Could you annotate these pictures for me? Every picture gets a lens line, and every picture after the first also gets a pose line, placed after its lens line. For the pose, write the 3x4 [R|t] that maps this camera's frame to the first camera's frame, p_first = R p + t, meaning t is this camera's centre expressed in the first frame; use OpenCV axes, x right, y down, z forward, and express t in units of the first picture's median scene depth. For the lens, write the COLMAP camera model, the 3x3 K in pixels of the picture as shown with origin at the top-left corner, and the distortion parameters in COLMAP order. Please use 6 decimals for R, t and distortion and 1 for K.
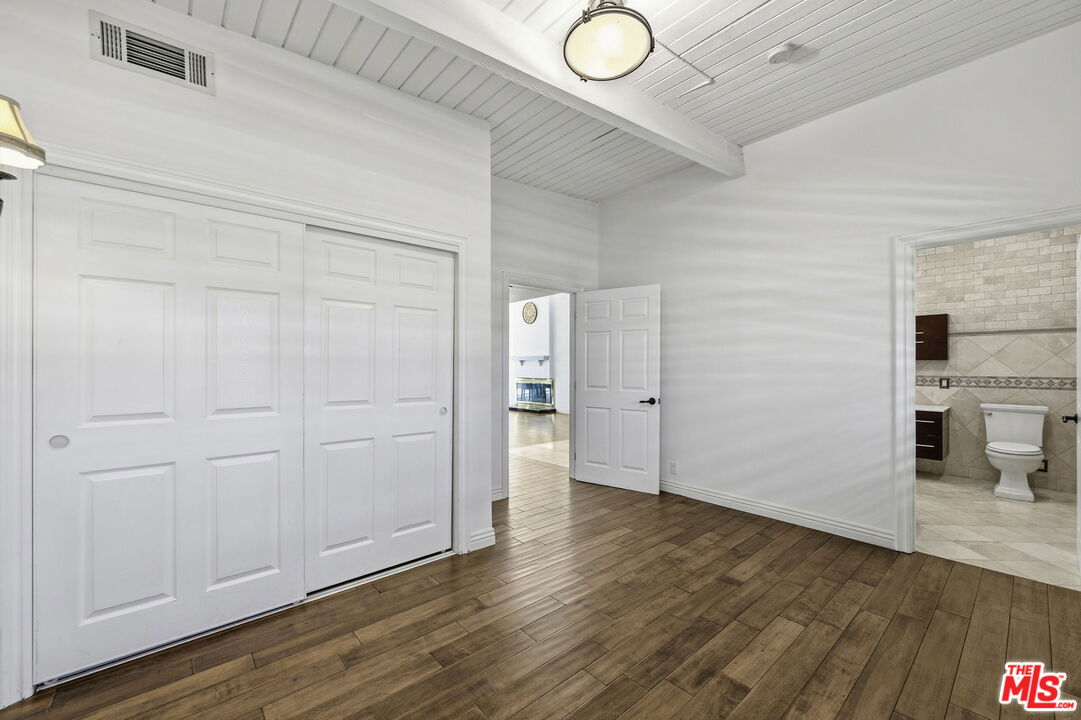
lens RADIAL K [[452.2, 0, 514.4], [0, 452.2, 365.4], [0, 0, 1]] dist [0.001307, 0.000411]
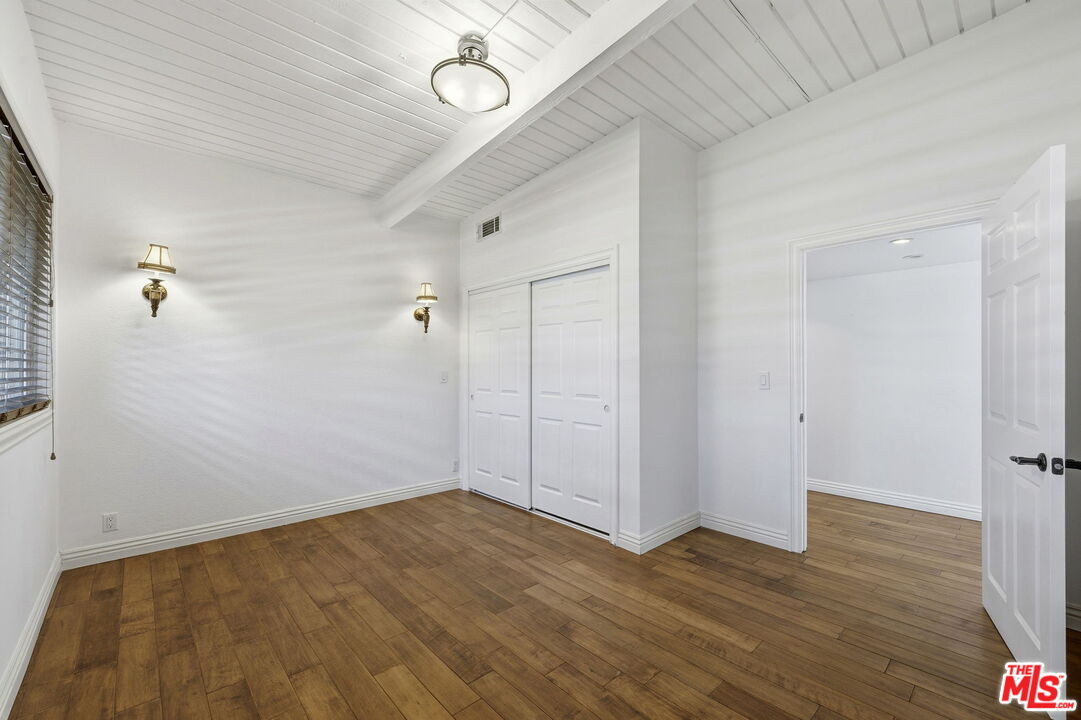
lens RADIAL K [[466.6, 0, 571.2], [0, 466.6, 368.0], [0, 0, 1]] dist [0.002098, 0.000019]
pose [[0.040220, -0.000937, -0.999190, 0.589111], [-0.001030, 0.999999, -0.000979, 0.001070], [0.999190, 0.001068, 0.040219, 0.513334]]
